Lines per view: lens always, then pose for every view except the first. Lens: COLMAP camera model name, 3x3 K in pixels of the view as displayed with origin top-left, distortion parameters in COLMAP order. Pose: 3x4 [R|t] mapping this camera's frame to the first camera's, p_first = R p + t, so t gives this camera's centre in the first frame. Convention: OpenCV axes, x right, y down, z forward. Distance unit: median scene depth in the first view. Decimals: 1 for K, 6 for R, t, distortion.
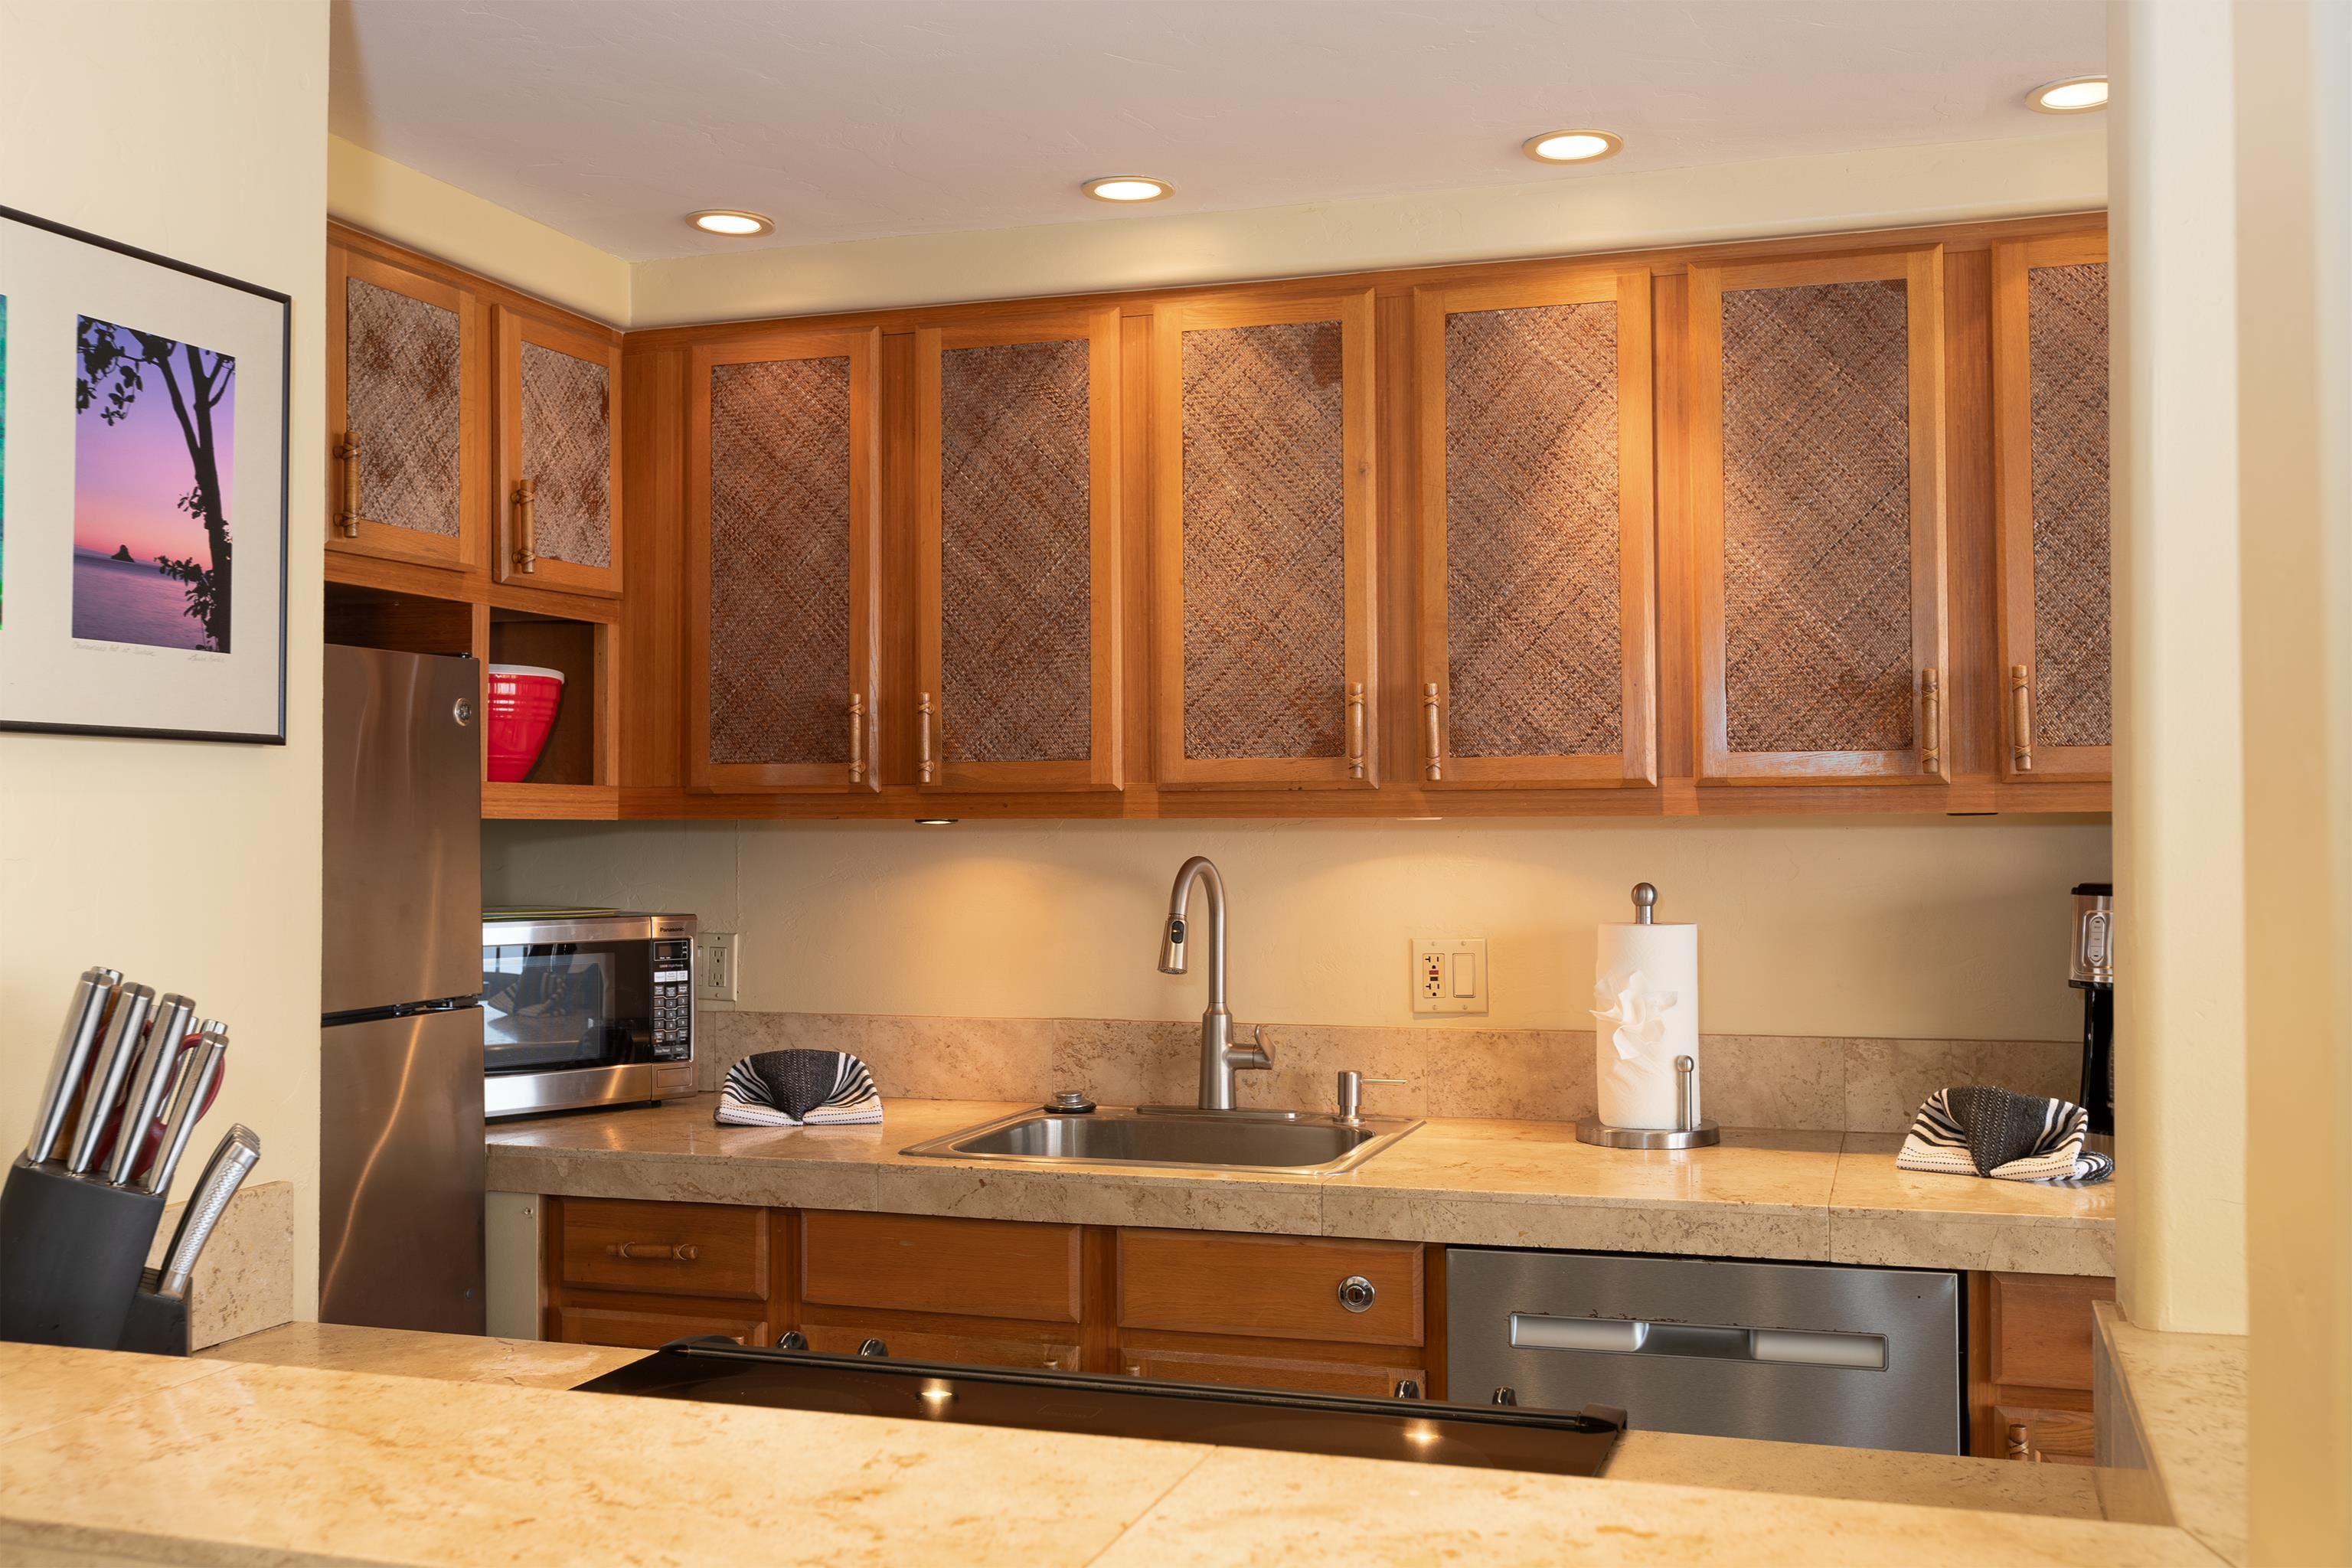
lens RADIAL K [[2295.1, 0, 1170.9], [0, 2295.1, 765.3], [0, 0, 1]] dist [0.000142, 0.000000]
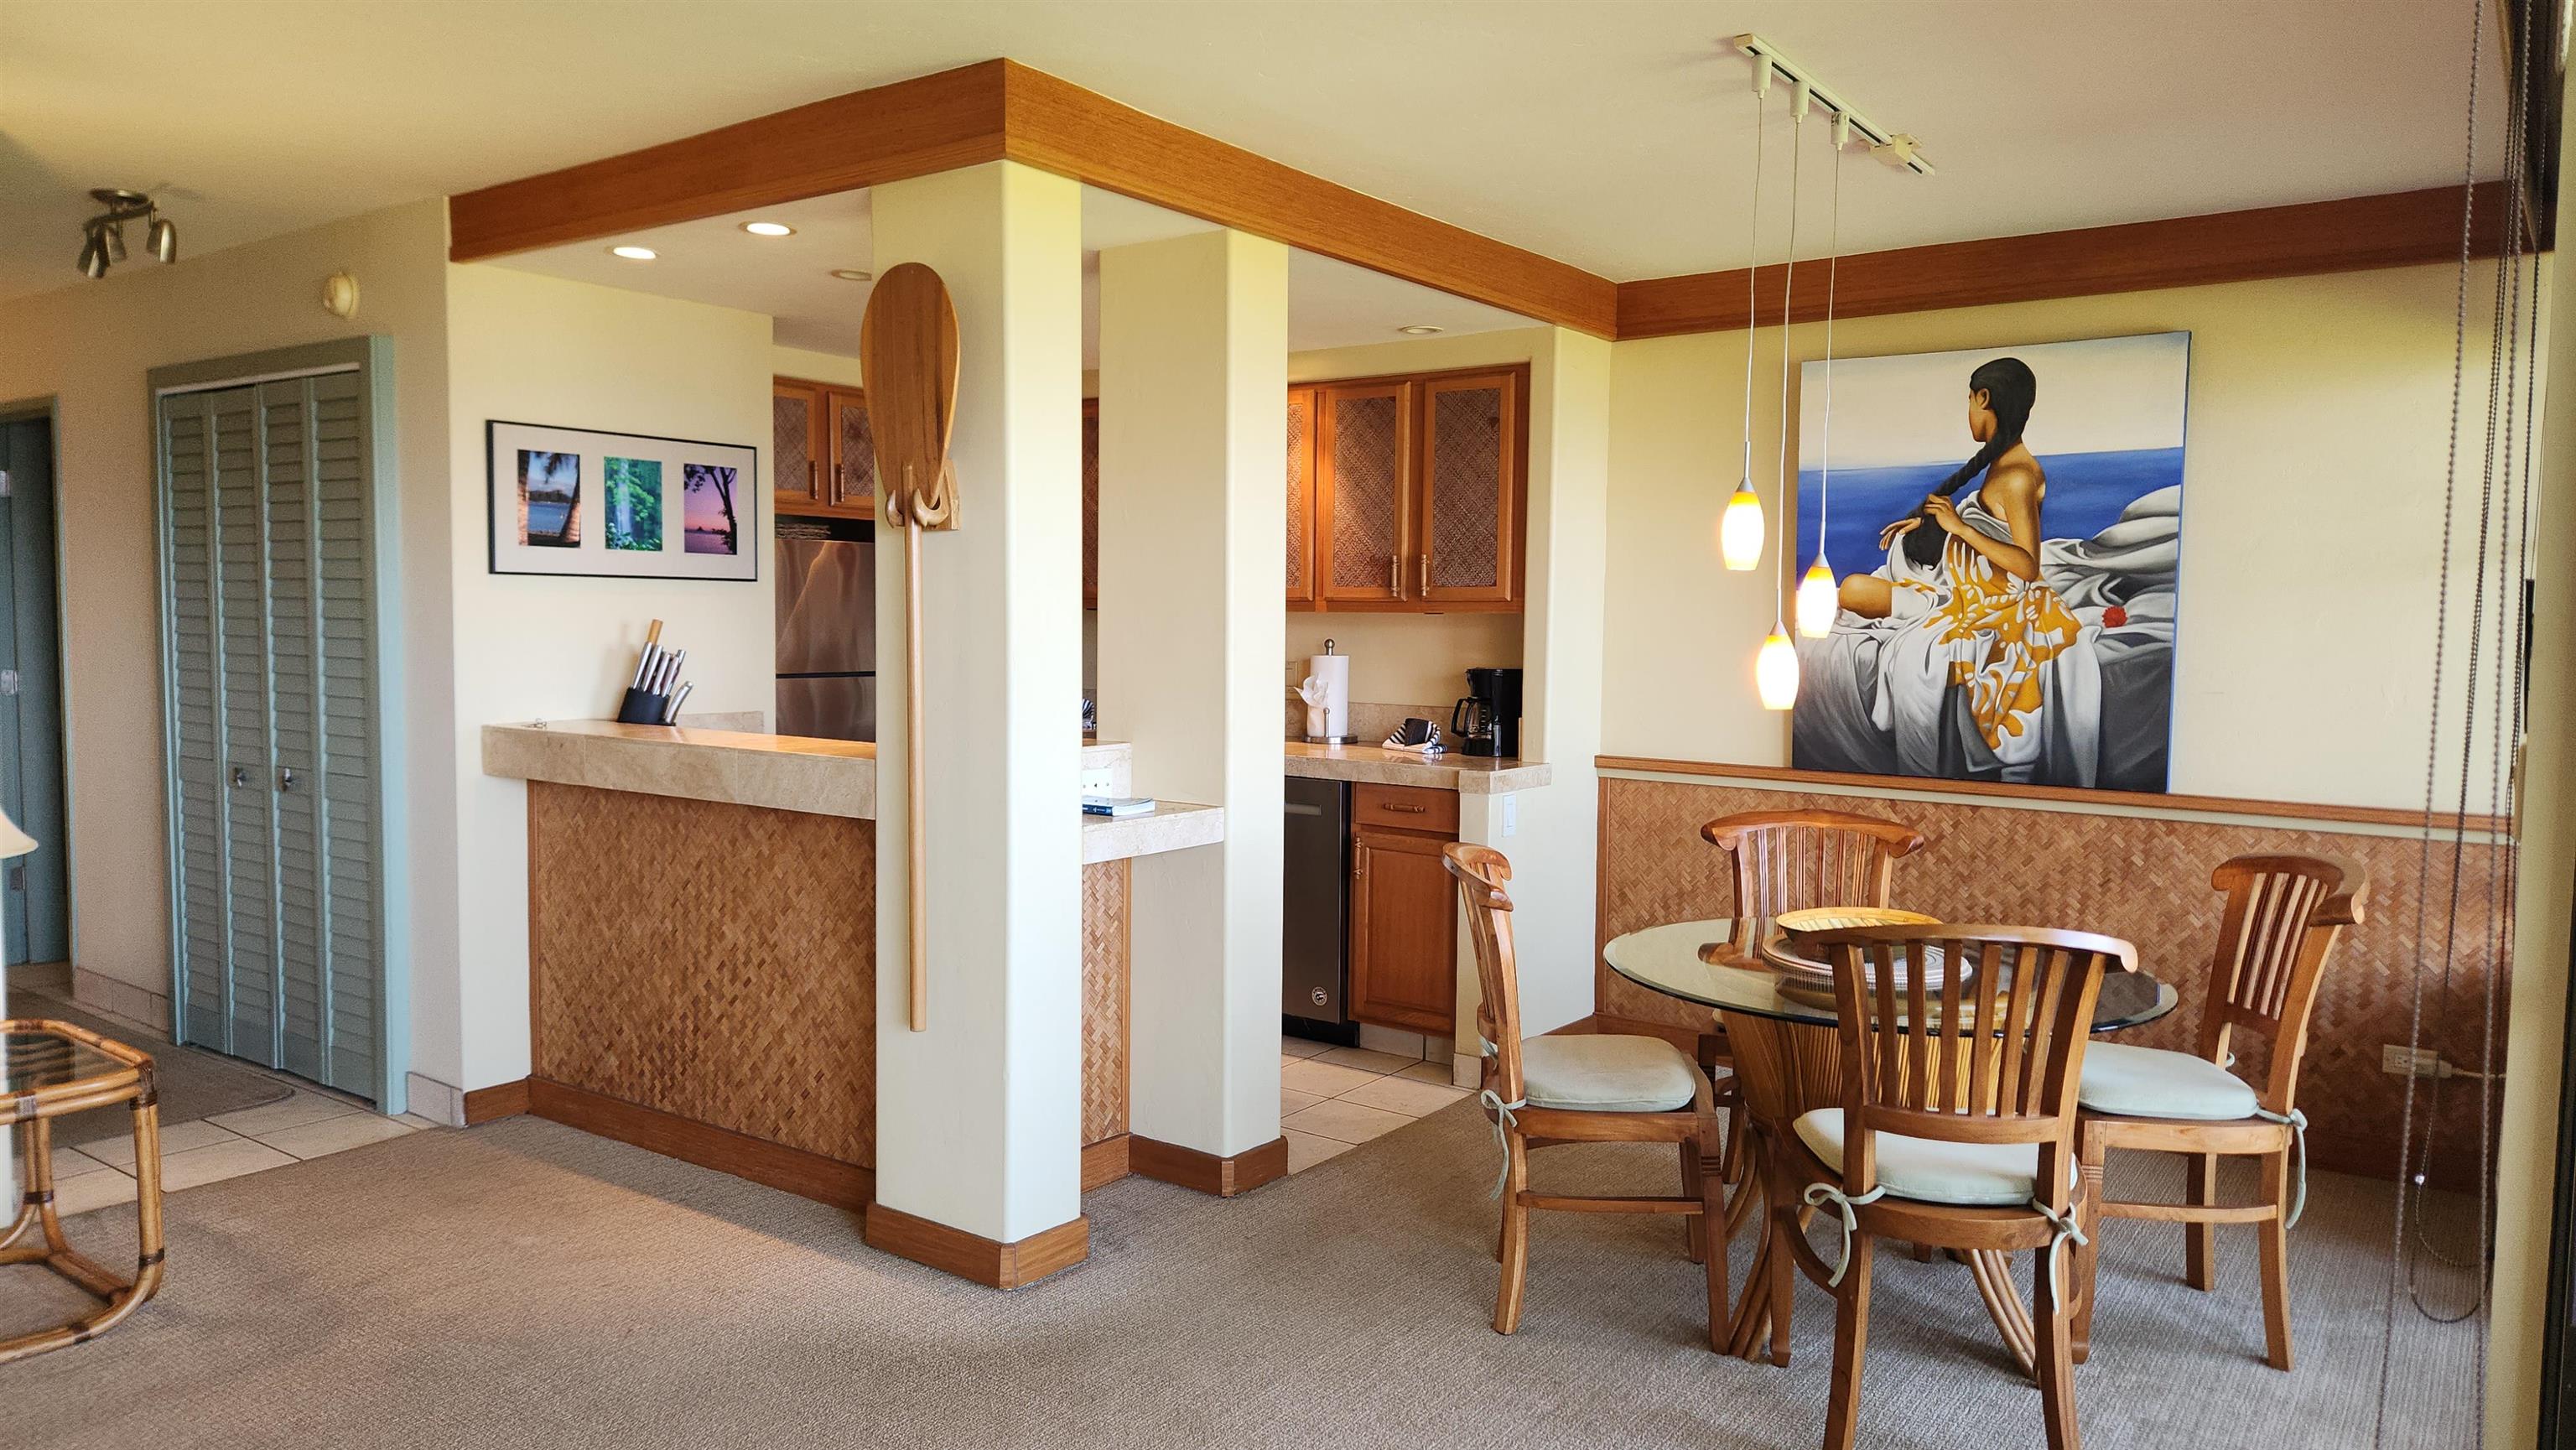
lens RADIAL K [[1707.2, 0, 1305.5], [0, 1707.2, 726.3], [0, 0, 1]] dist [0.076957, -0.068035]
pose [[0.949797, 0.034008, -0.311014, 0.782303], [-0.008023, 0.996395, 0.084449, -0.011495], [0.312764, -0.077715, 0.946646, -0.775073]]
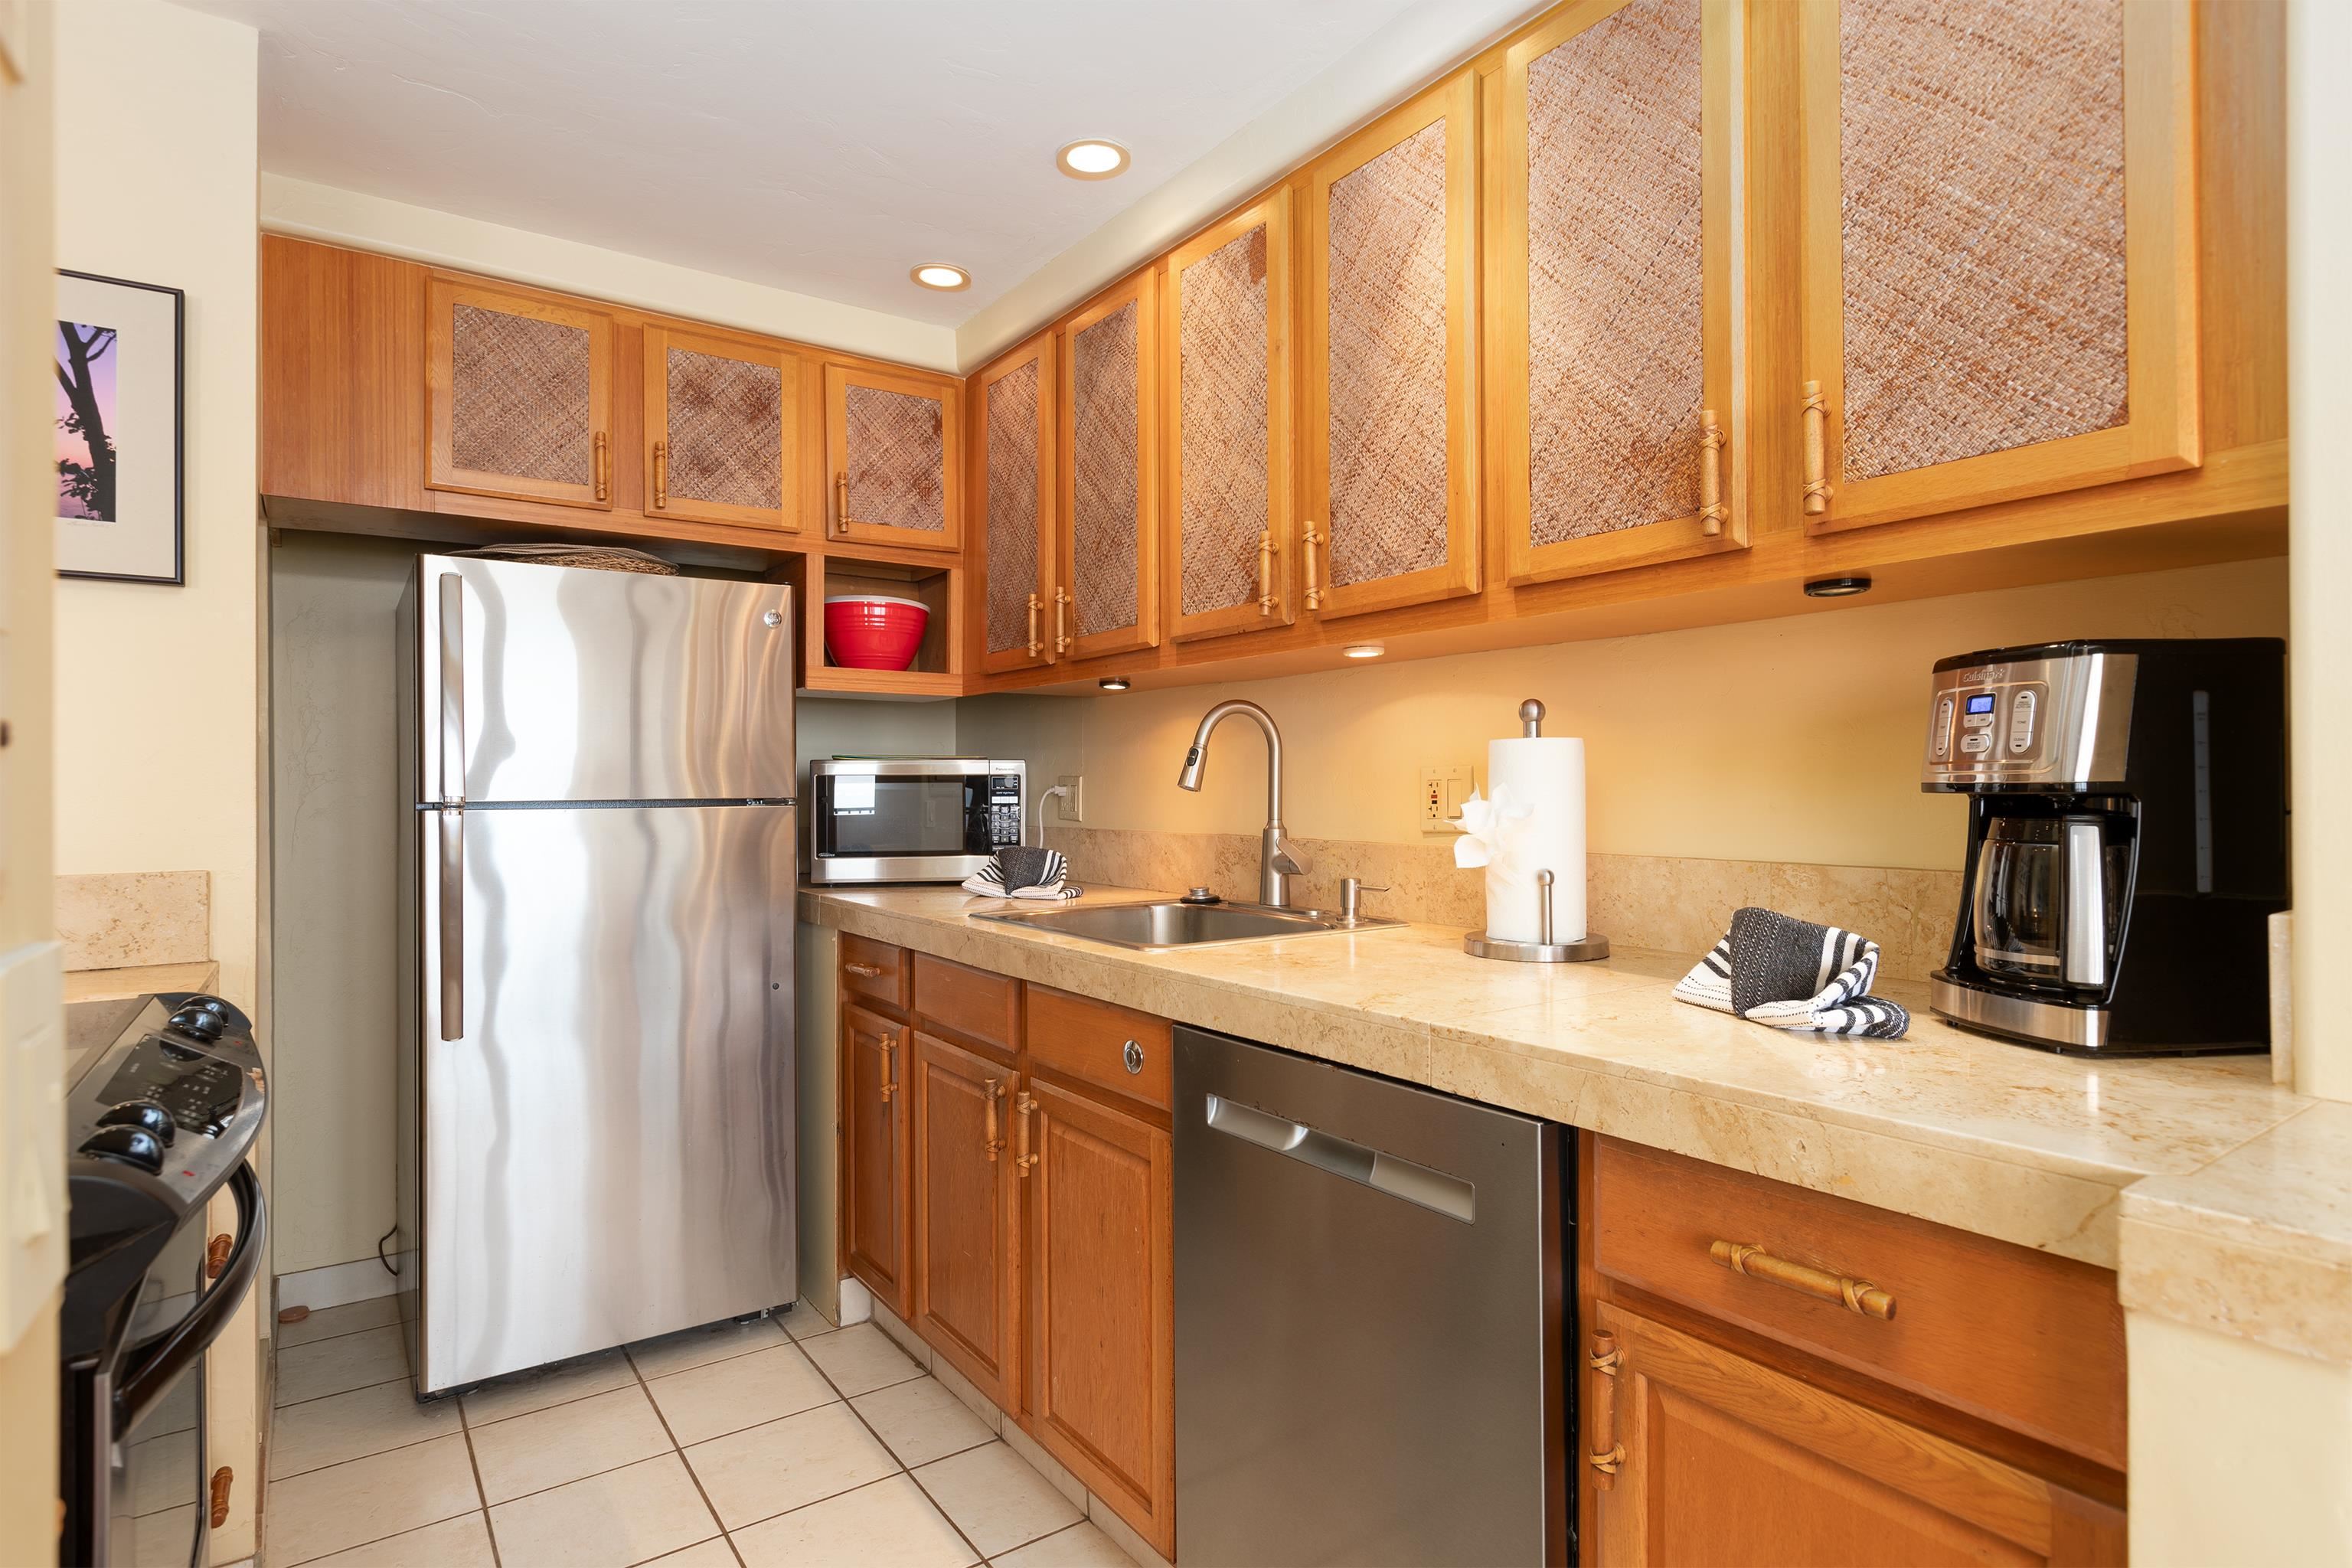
lens RADIAL K [[1222.8, 0, 1179.2], [0, 1222.8, 771.5], [0, 0, 1]] dist [0.006370, -0.000072]
pose [[0.797288, -0.006413, -0.603565, 0.421929], [0.015470, 0.999832, 0.009812, 0.078106], [0.603400, -0.017160, 0.797254, 0.493807]]
